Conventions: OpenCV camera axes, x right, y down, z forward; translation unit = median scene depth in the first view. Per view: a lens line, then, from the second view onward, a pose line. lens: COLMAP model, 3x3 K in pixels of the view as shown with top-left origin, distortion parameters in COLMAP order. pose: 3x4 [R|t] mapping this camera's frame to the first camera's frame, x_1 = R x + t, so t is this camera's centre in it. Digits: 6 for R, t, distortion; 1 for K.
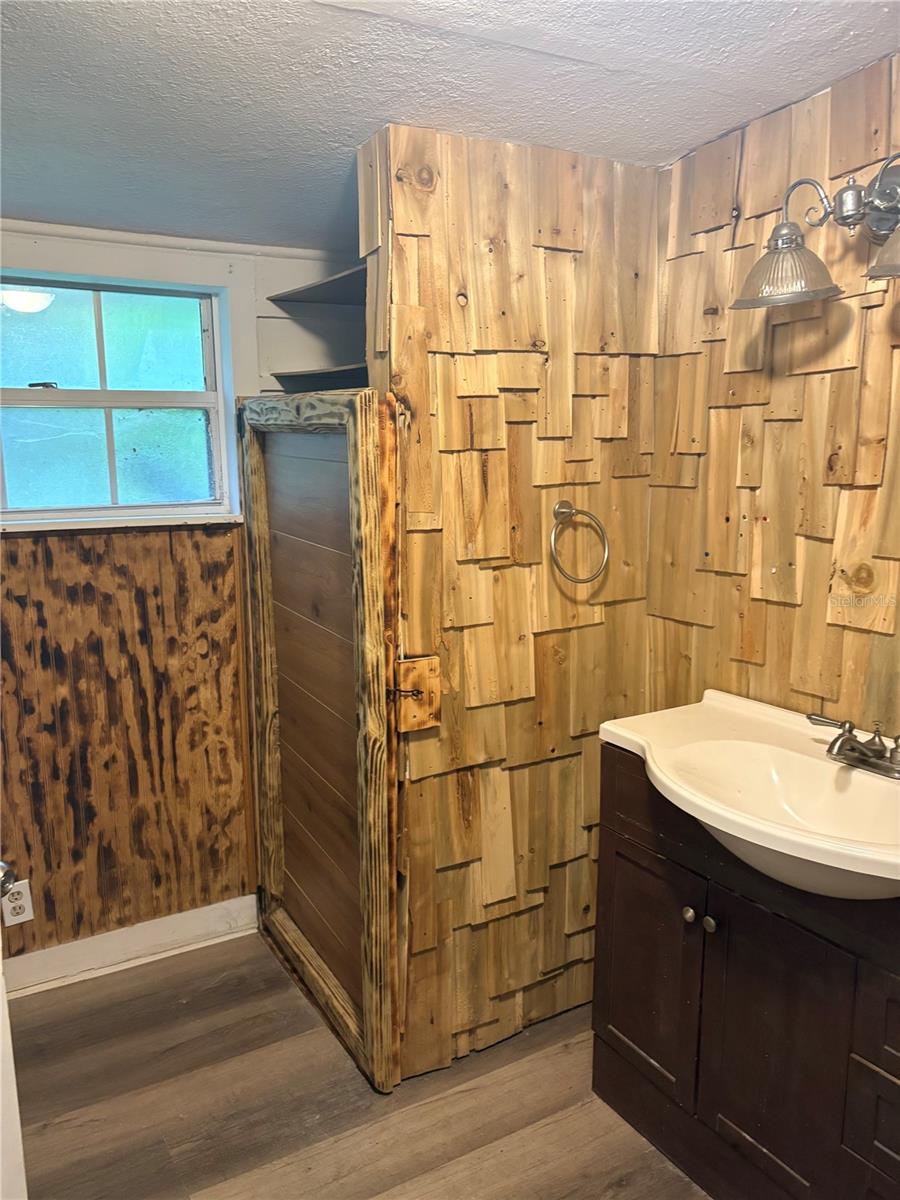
lens RADIAL K [[906.2, 0, 448.4], [0, 906.2, 598.1], [0, 0, 1]] dist [0.031194, -0.021667]
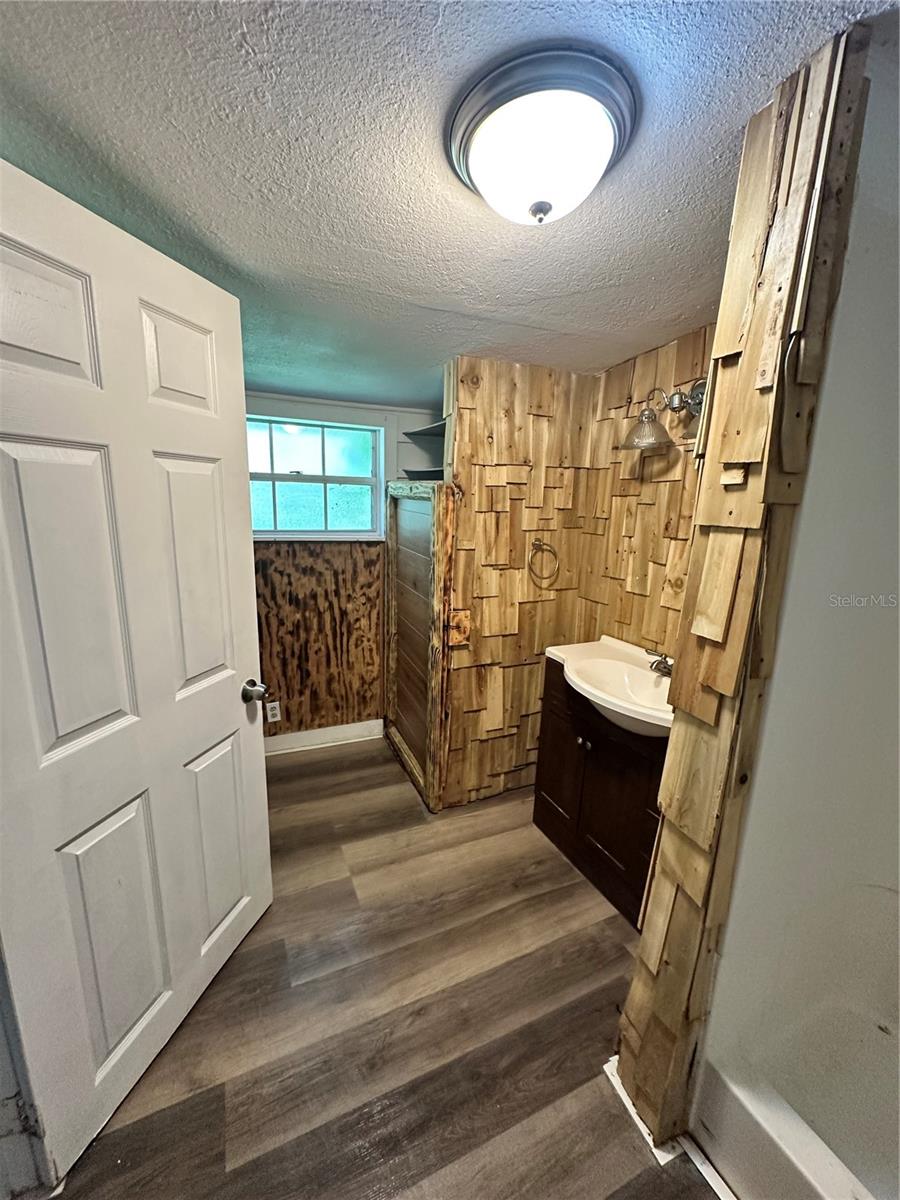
lens RADIAL K [[477.4, 0, 457.2], [0, 477.4, 594.7], [0, 0, 1]] dist [-0.006796, -0.000098]
pose [[0.993795, 0.058863, -0.094371, 0.057088], [-0.056479, 0.998018, 0.027743, -0.000632], [0.095817, -0.022241, 0.995151, -0.087683]]
